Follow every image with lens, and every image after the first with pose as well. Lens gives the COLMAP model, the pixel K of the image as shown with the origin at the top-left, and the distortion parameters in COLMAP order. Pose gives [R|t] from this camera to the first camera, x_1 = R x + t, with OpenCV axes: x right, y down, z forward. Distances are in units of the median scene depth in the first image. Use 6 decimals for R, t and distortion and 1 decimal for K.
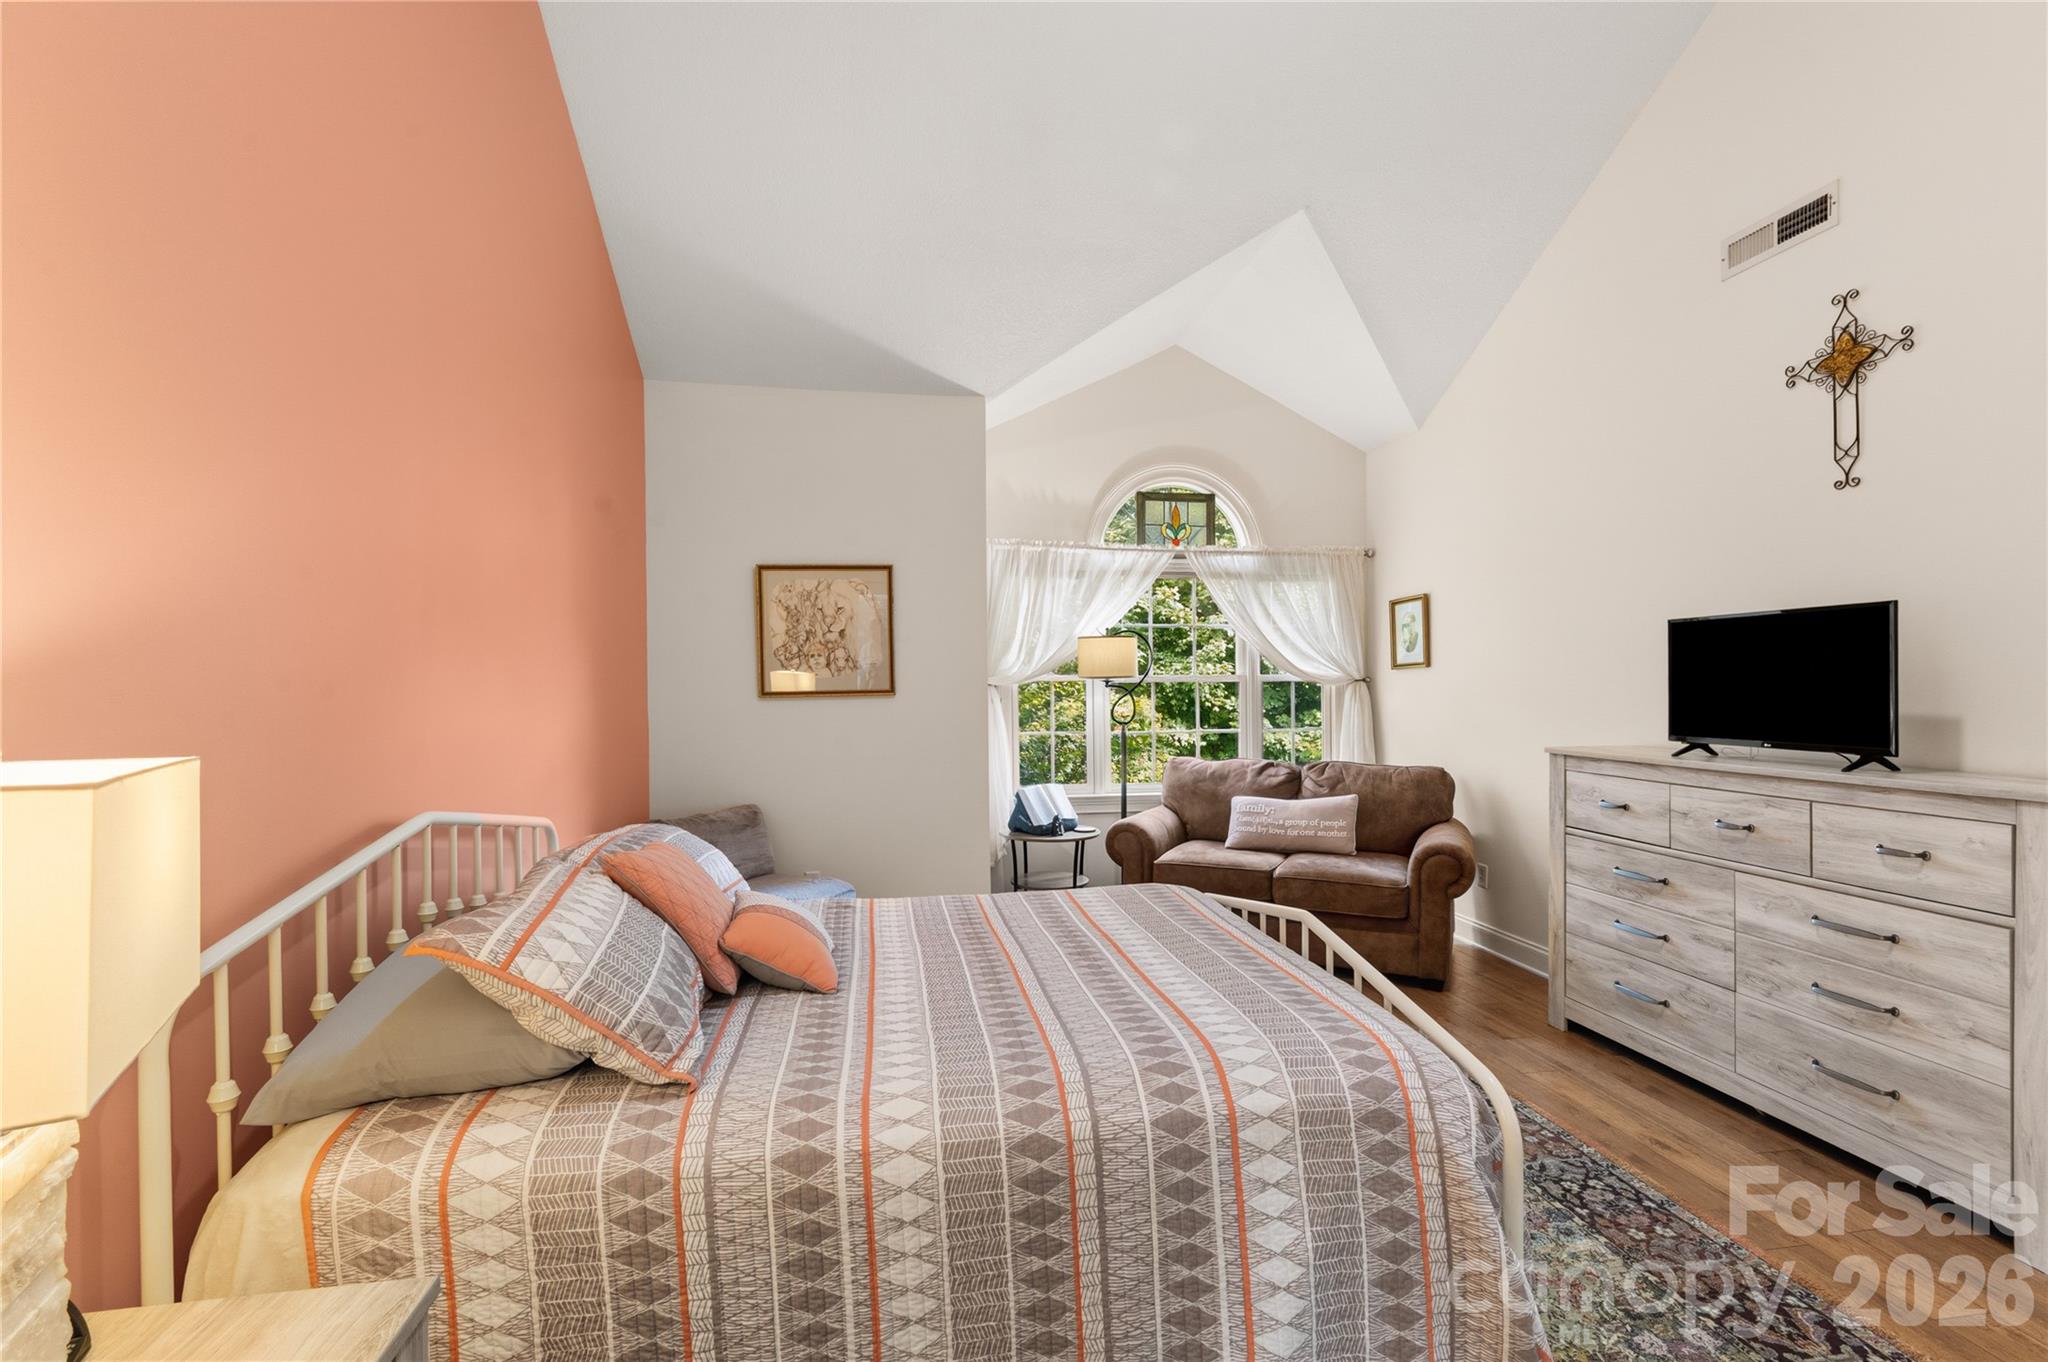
lens RADIAL K [[900.8, 0, 1019.2], [0, 900.8, 681.6], [0, 0, 1]] dist [0.002366, -0.000293]
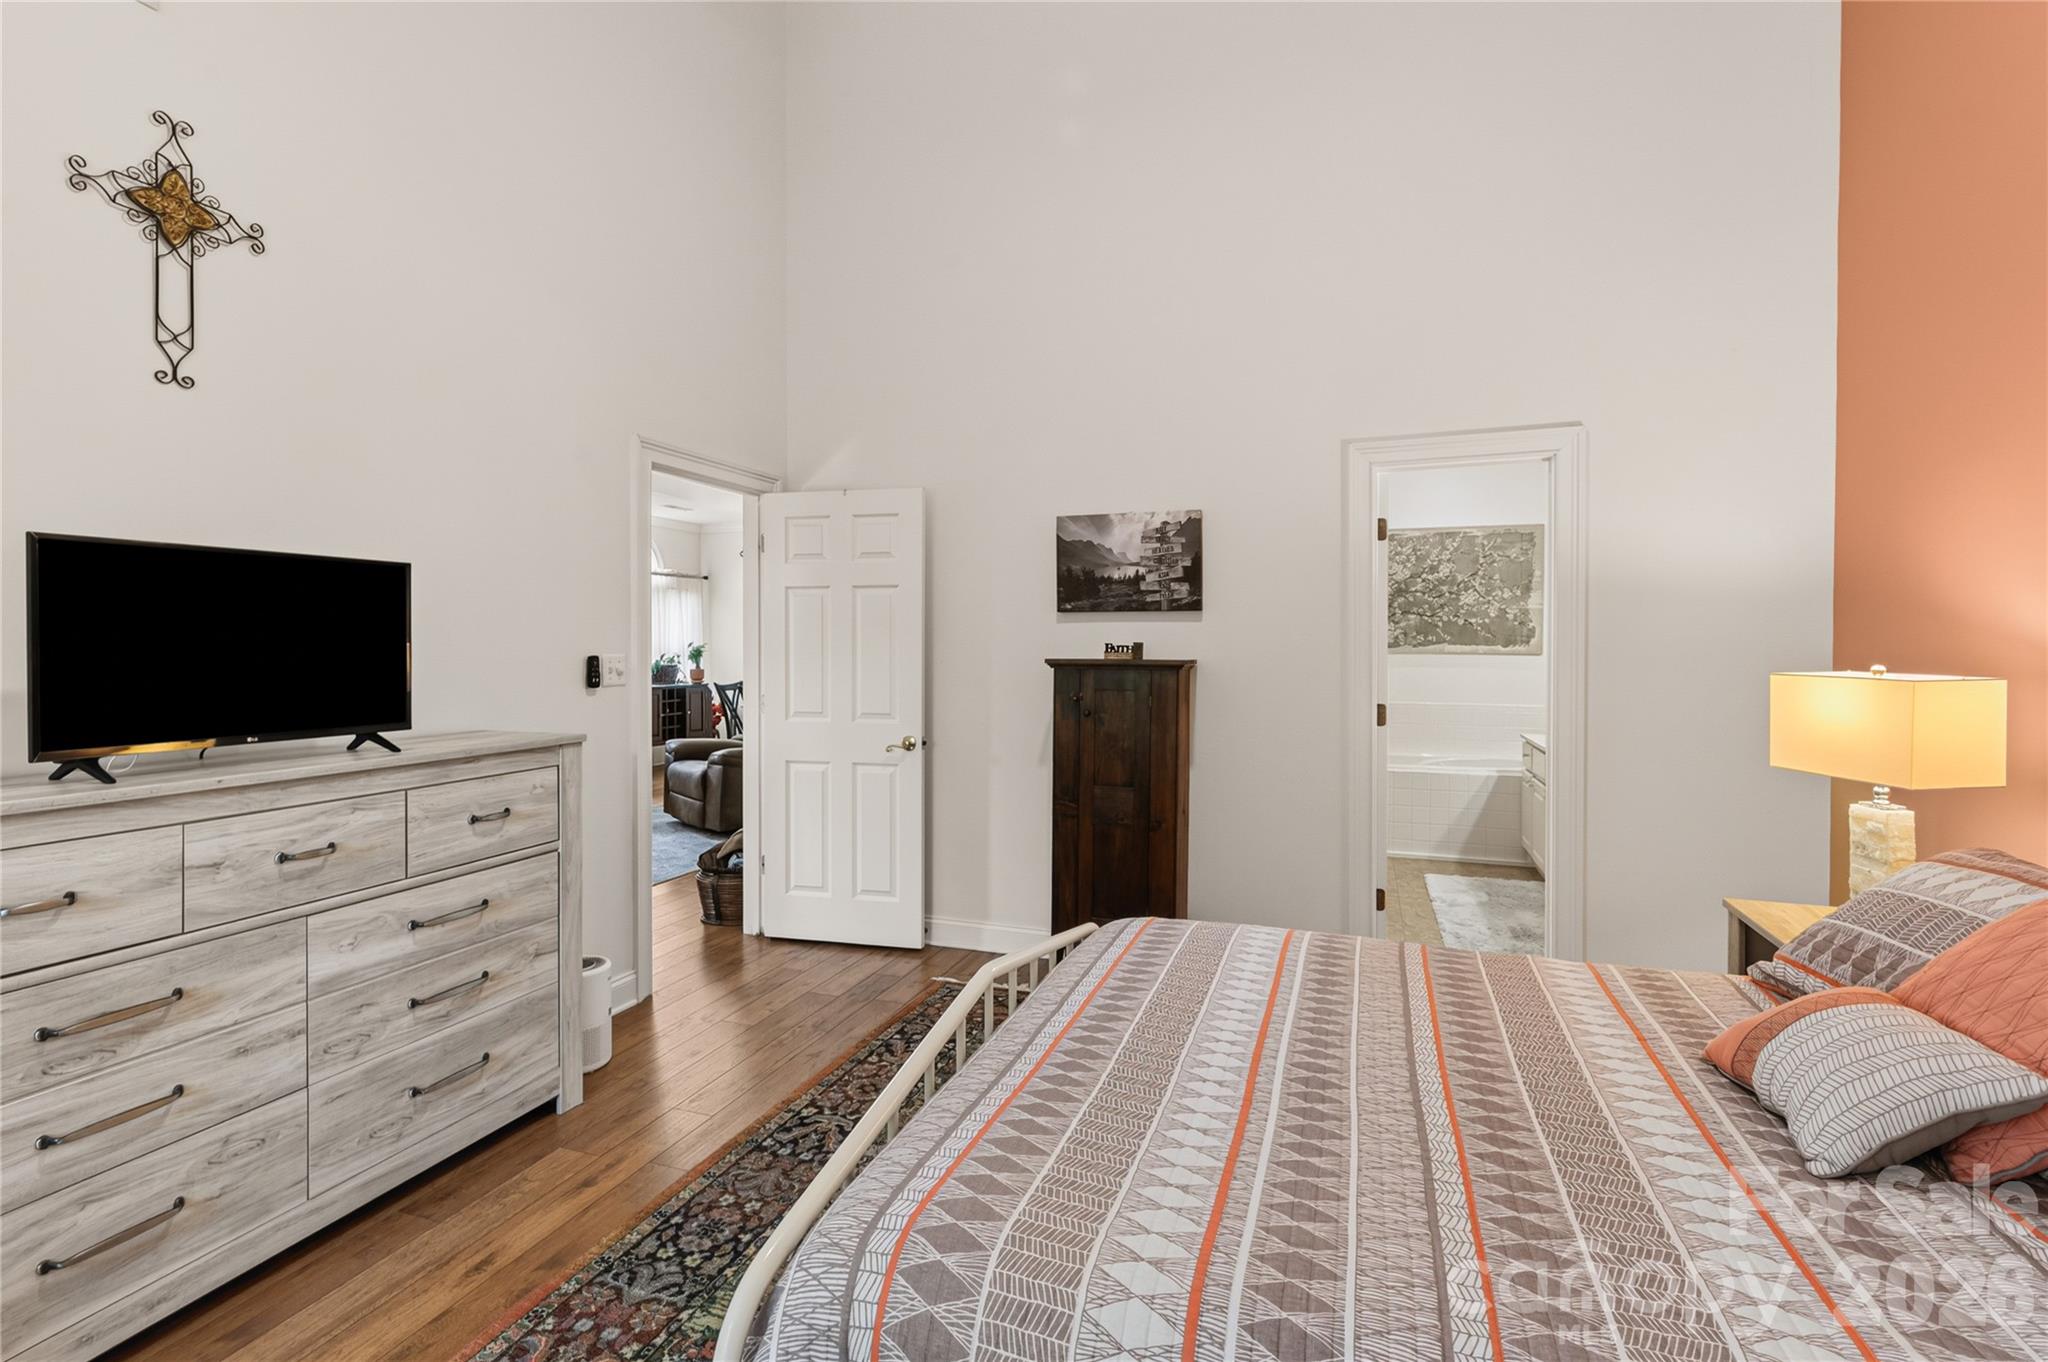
lens RADIAL K [[946.2, 0, 1025.7], [0, 946.2, 654.5], [0, 0, 1]] dist [0.000362, -0.000412]
pose [[-0.875648, -0.000487, 0.482949, -0.061227], [0.003520, 0.999966, 0.007391, 0.000369], [-0.482937, 0.008172, -0.875617, 1.385864]]
